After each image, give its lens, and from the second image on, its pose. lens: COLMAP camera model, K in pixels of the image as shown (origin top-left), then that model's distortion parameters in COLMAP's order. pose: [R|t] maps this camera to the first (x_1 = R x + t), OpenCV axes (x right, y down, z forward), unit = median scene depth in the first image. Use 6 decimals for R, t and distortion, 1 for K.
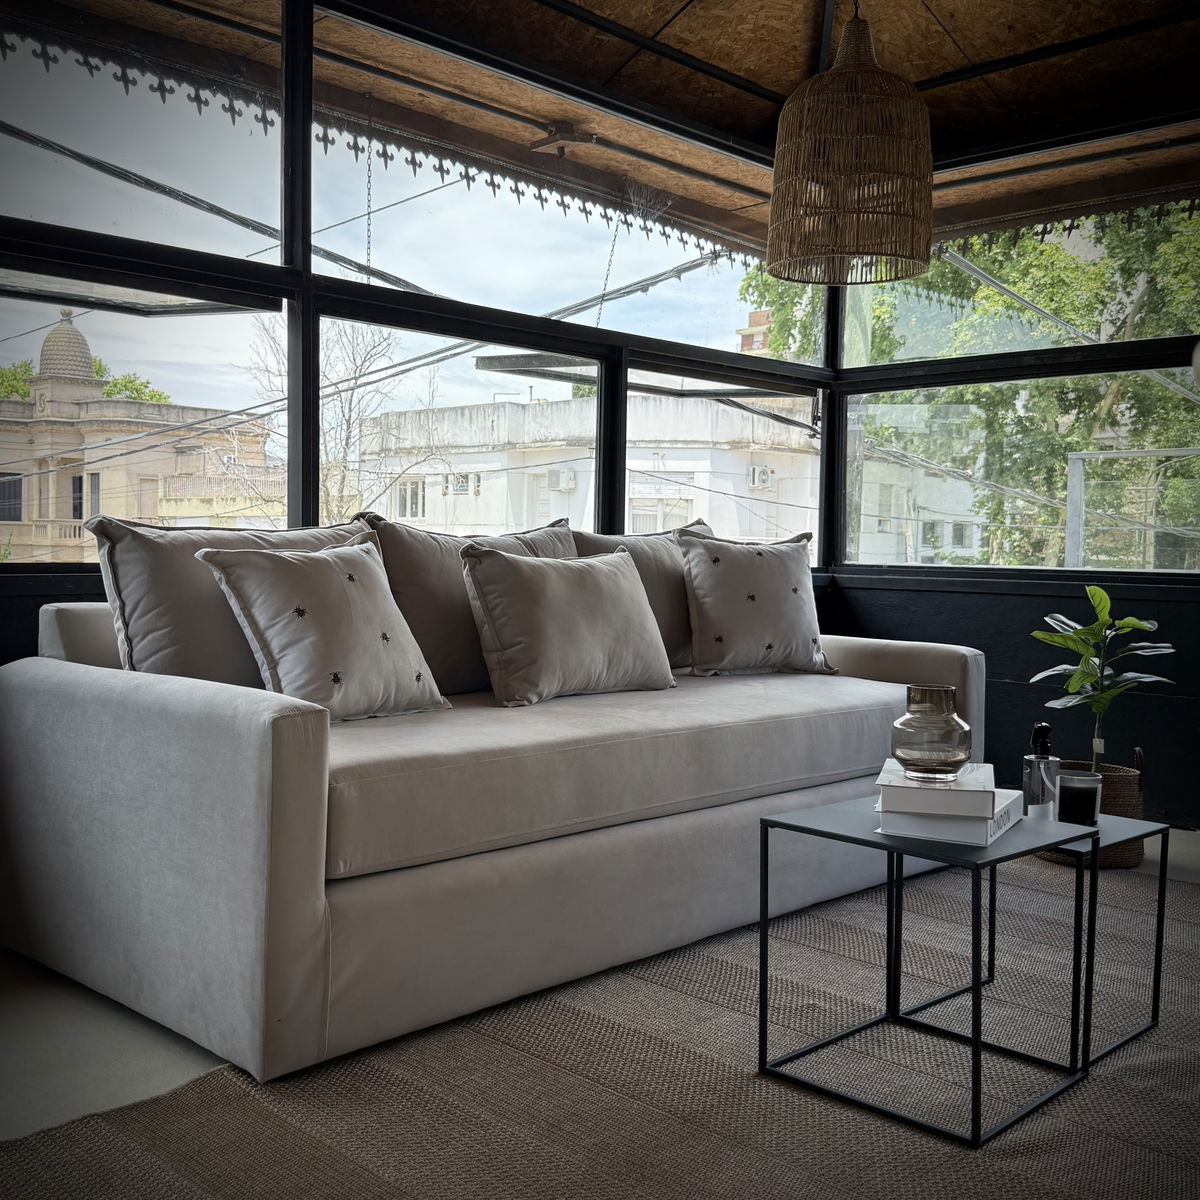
lens RADIAL K [[1360.2, 0, 600.0], [0, 1360.2, 600.0], [0, 0, 1]] dist [0.180516, -0.439532]
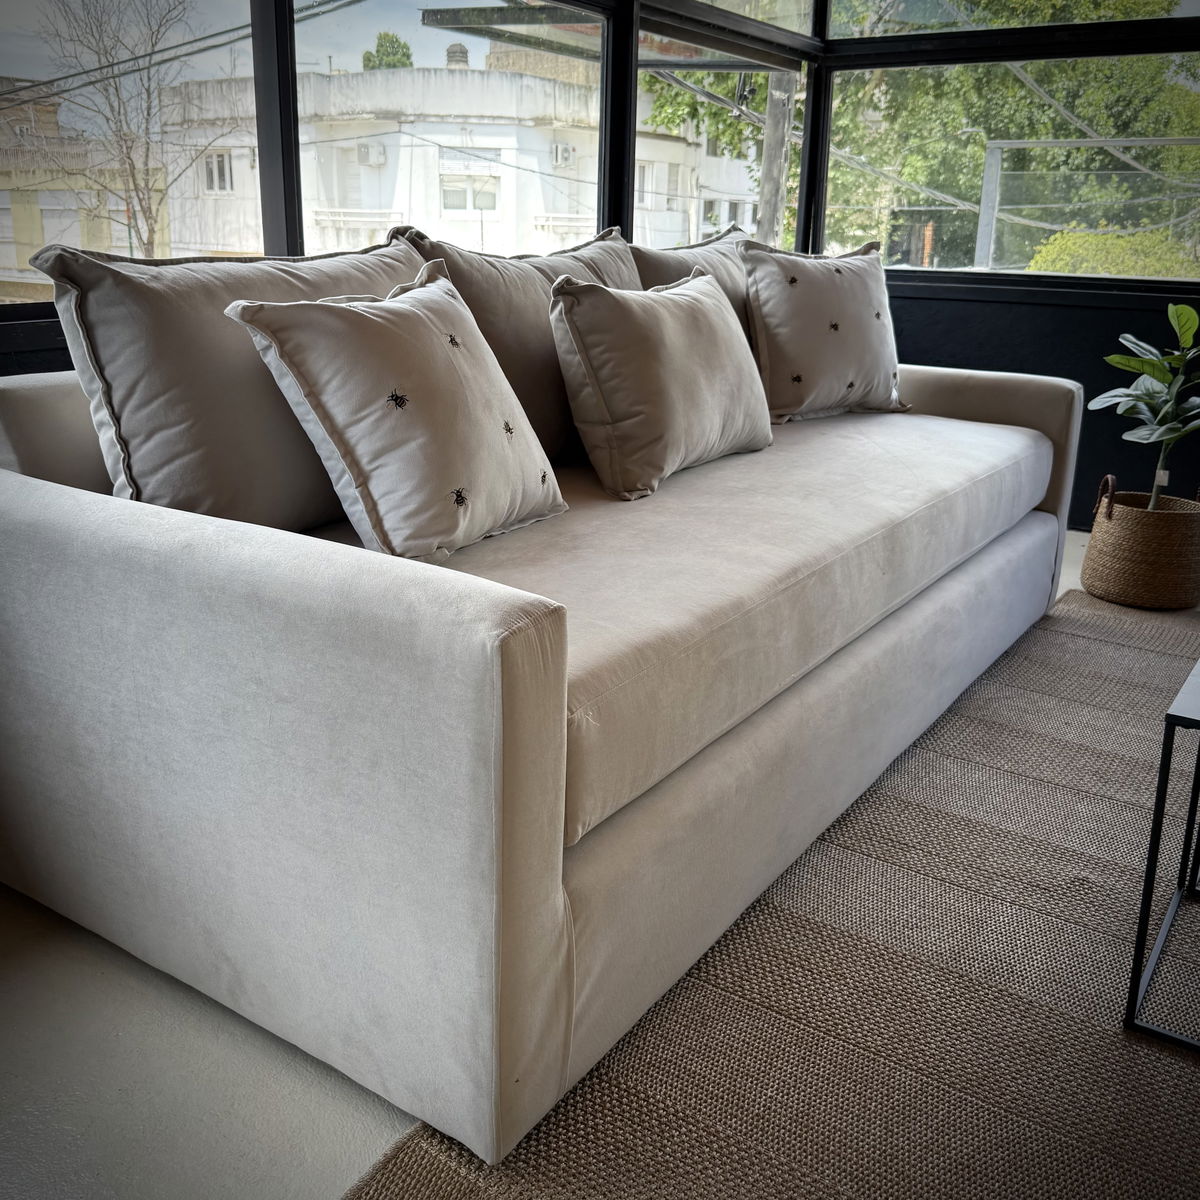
lens RADIAL K [[1169.3, 0, 600.3], [0, 1169.3, 553.9], [0, 0, 1]] dist [0.142736, -0.322792]
pose [[0.984279, -0.046124, 0.170489, -0.159706], [0.004664, 0.971750, 0.235968, -0.037789], [-0.176557, -0.231463, 0.956688, 0.300580]]
